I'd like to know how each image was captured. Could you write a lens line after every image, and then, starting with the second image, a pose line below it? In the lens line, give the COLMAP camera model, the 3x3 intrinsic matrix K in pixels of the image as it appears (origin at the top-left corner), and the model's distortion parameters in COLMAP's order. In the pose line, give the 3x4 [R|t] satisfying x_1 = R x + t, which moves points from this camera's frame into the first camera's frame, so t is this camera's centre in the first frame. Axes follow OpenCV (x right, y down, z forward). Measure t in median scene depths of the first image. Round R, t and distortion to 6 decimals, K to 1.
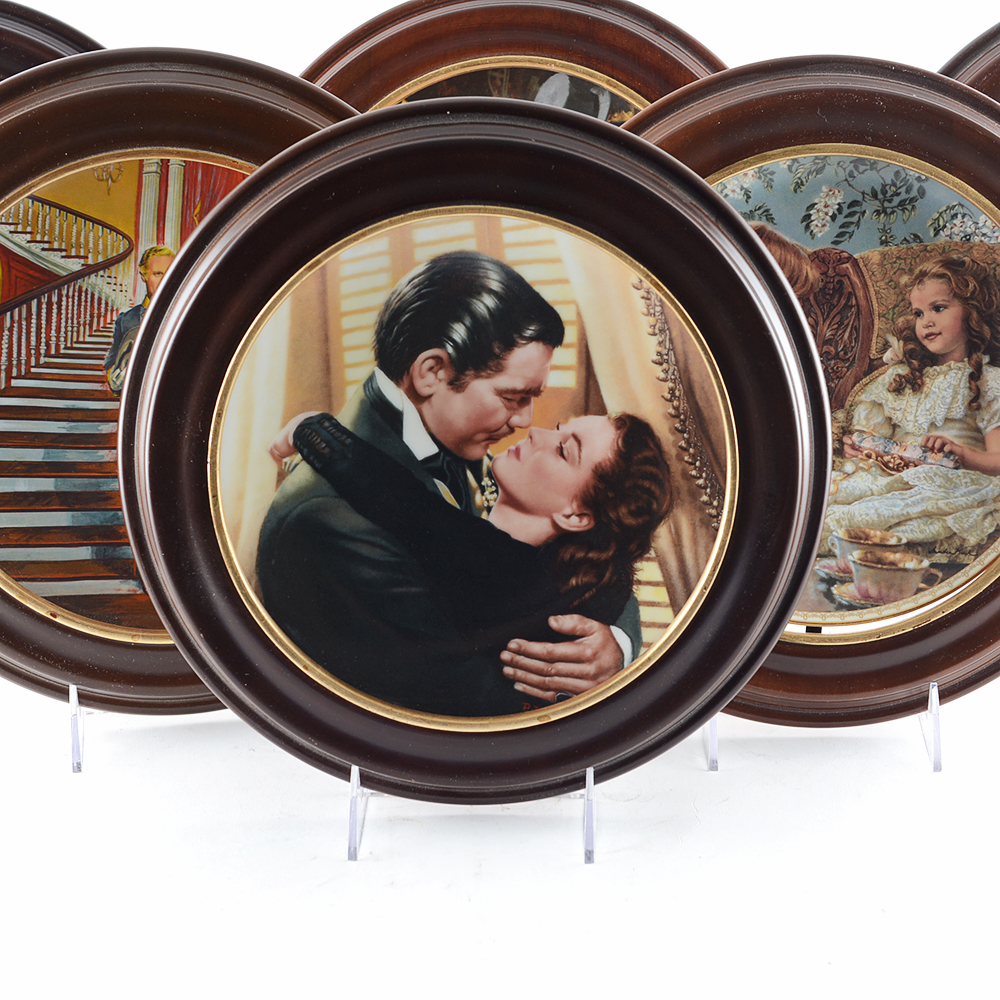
lens RADIAL K [[2574.1, 0, 508.8], [0, 2574.1, 483.3], [0, 0, 1]] dist [0.074457, 0.000000]
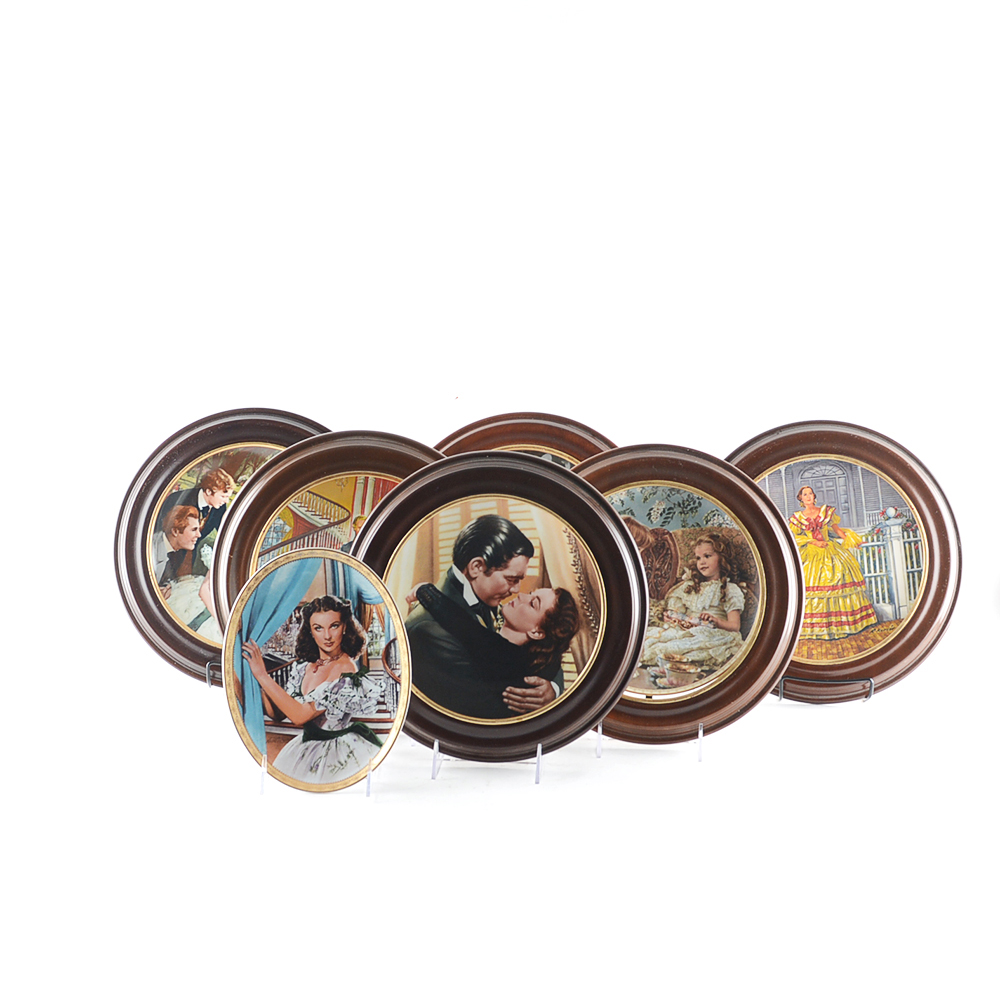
lens RADIAL K [[2170.9, 0, 495.4], [0, 2170.9, 501.5], [0, 0, 1]] dist [-0.057279, 0.000000]
pose [[0.997931, 0.031071, -0.056282, 0.089010], [-0.040789, 0.982690, -0.180709, 0.235402], [0.049693, 0.182631, 0.981925, -0.871559]]
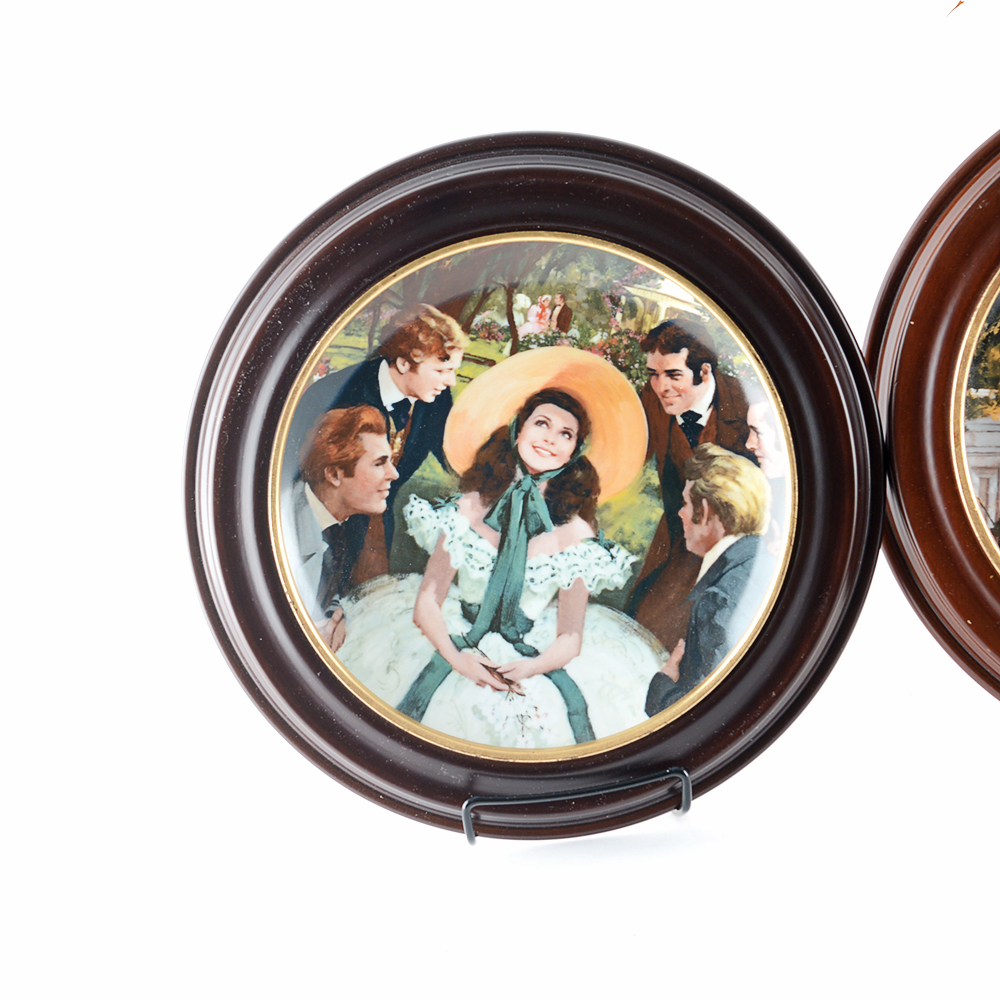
lens RADIAL K [[2574.1, 0, 526.1], [0, 2574.1, 497.8], [0, 0, 1]] dist [0.074457, 0.000000]
pose [[0.991404, -0.069294, -0.110979, -0.146083], [0.076739, 0.994977, 0.064281, -0.138152], [0.105968, -0.072245, 0.991742, 0.165375]]
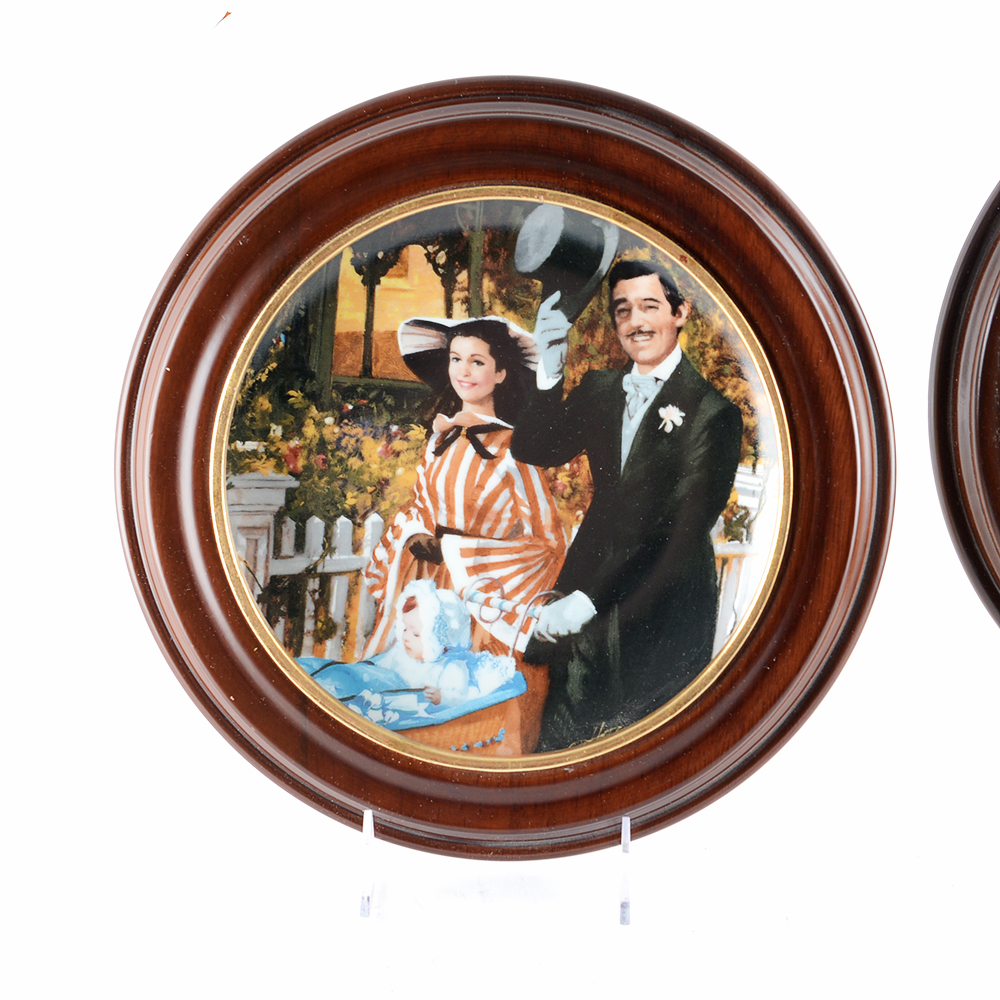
lens RADIAL K [[2574.1, 0, 494.1], [0, 2574.1, 494.5], [0, 0, 1]] dist [0.074457, 0.000000]
pose [[0.998359, -0.056276, 0.010623, -0.010653], [0.054630, 0.991477, 0.118279, -0.183826], [-0.017189, -0.117504, 0.992924, 0.271404]]
